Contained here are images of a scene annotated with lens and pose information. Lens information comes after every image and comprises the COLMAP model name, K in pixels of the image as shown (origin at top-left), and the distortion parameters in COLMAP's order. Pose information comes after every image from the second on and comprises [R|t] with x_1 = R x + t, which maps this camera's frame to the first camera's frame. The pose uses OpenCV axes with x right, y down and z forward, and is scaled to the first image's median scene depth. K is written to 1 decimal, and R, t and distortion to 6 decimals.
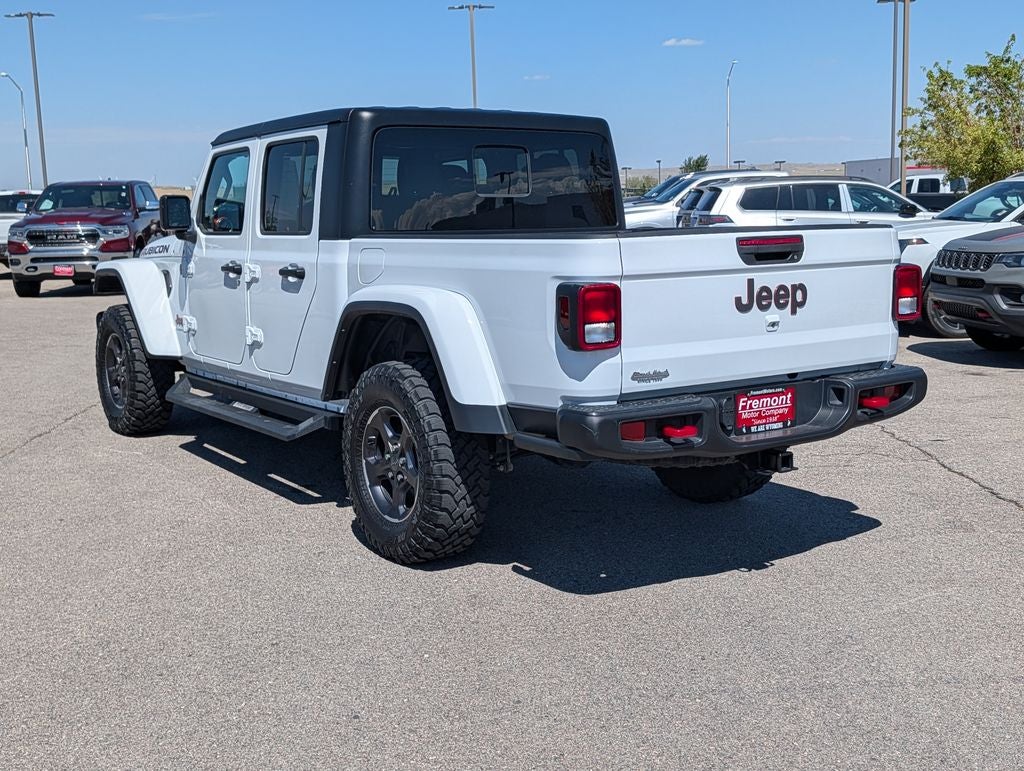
lens RADIAL K [[1213.9, 0, 514.8], [0, 1213.9, 397.8], [0, 0, 1]] dist [0.106414, -0.269890]
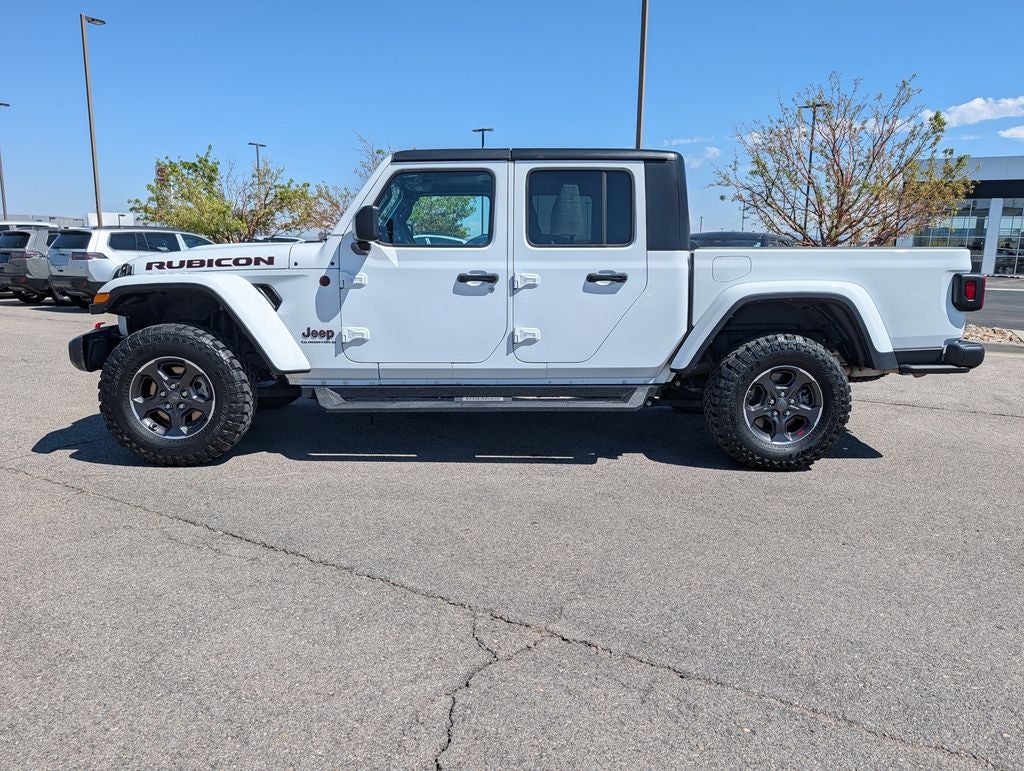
lens RADIAL K [[737.3, 0, 512.0], [0, 737.3, 385.5], [0, 0, 1]] dist [0.009502, -0.005534]
pose [[0.557701, -0.120412, 0.821262, -0.806272], [0.109047, 0.991475, 0.071317, -0.054229], [-0.822848, 0.049783, 0.566077, 0.617768]]
